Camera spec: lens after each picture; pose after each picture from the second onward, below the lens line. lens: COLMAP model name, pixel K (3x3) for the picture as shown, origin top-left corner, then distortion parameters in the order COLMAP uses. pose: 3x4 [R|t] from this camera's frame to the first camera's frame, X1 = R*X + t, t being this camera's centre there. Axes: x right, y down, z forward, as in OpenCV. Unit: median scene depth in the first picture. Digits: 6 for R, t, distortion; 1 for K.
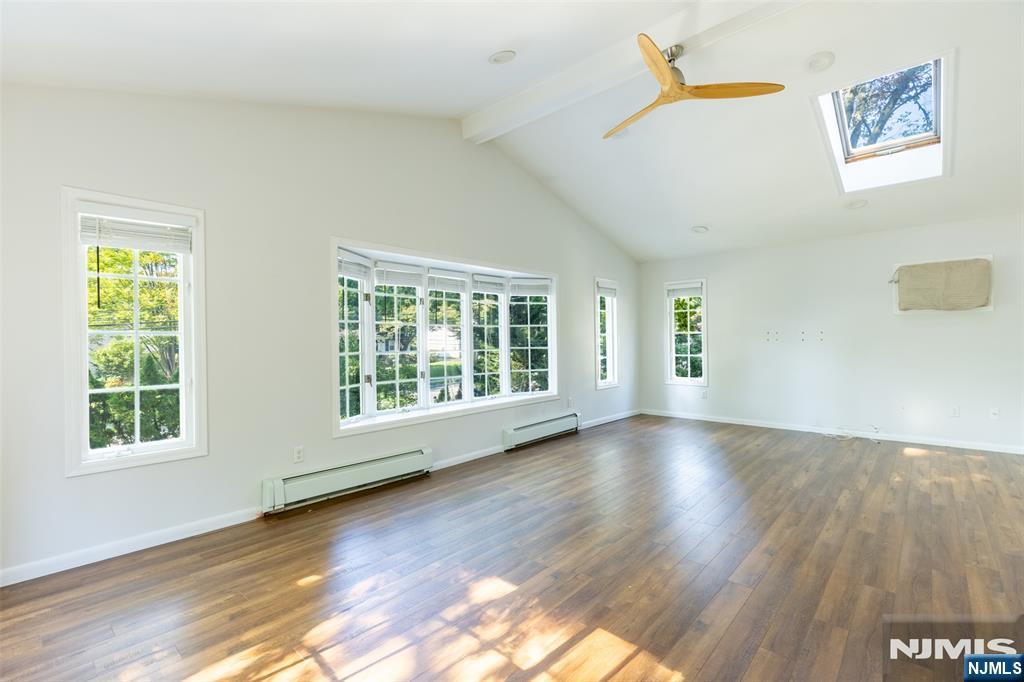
lens RADIAL K [[456.1, 0, 515.1], [0, 456.1, 339.0], [0, 0, 1]] dist [-0.001368, -0.000172]
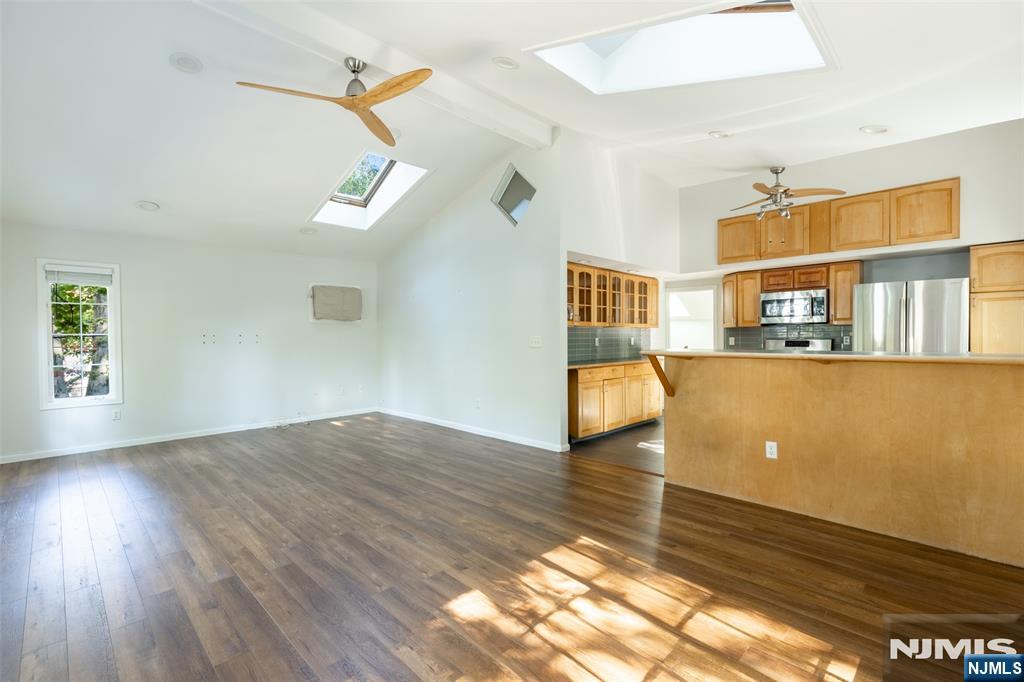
lens RADIAL K [[456.1, 0, 515.1], [0, 456.1, 339.0], [0, 0, 1]] dist [-0.001368, -0.000172]
pose [[0.043795, 0.002204, 0.999038, -0.516841], [0.008499, 0.999961, -0.002578, 0.002574], [-0.999004, 0.008603, 0.043774, 0.456814]]
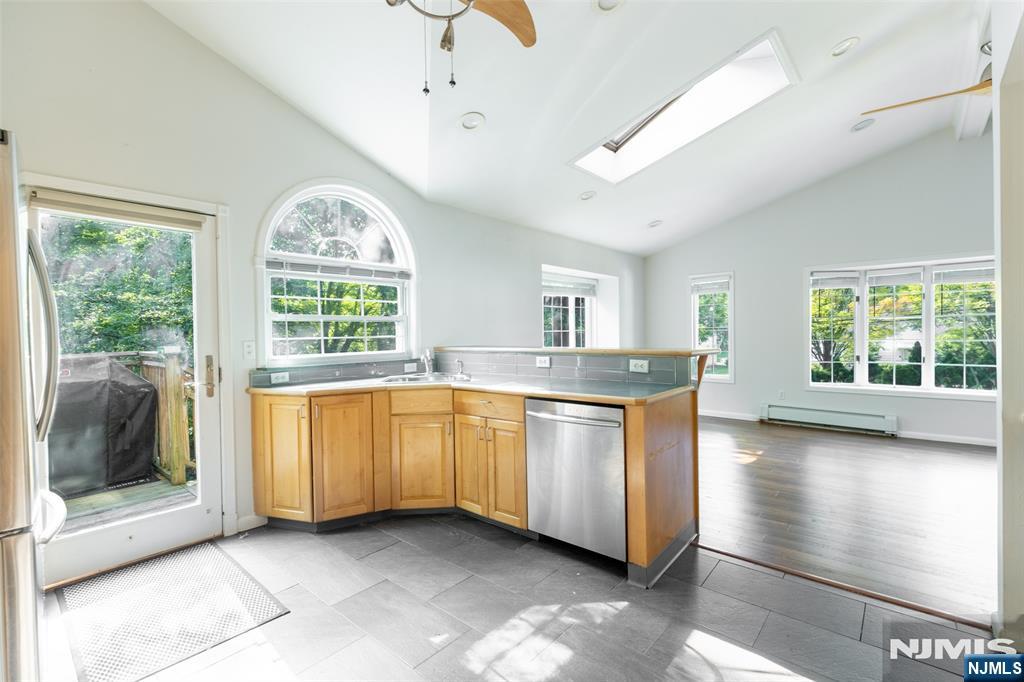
lens RADIAL K [[462.7, 0, 516.9], [0, 462.7, 338.8], [0, 0, 1]] dist [0.000149, -0.000369]
pose [[0.028387, 0.018678, -0.999422, 1.026907], [0.010173, 0.999768, 0.018973, -0.007591], [0.999545, -0.010706, 0.028190, -0.069351]]
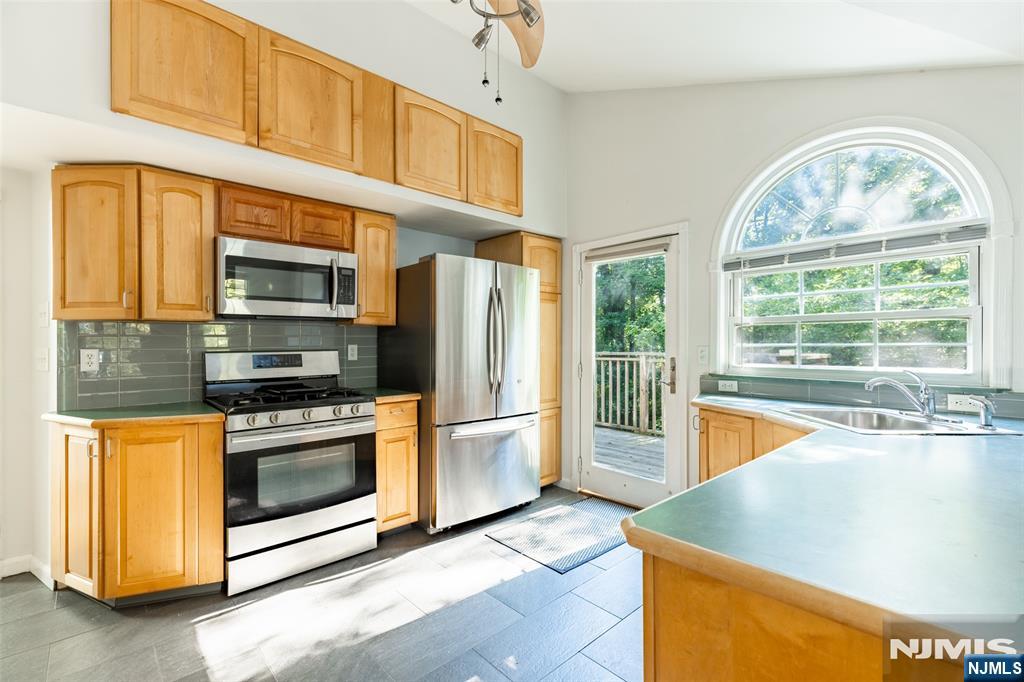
lens RADIAL K [[449.5, 0, 512.0], [0, 449.5, 341.0], [0, 0, 1]] dist [0.001096, 0.000135]
pose [[-0.994973, 0.008281, 0.099801, 0.552742], [0.008197, 0.999966, -0.001250, -0.004625], [-0.099808, -0.000426, -0.995007, 0.263539]]
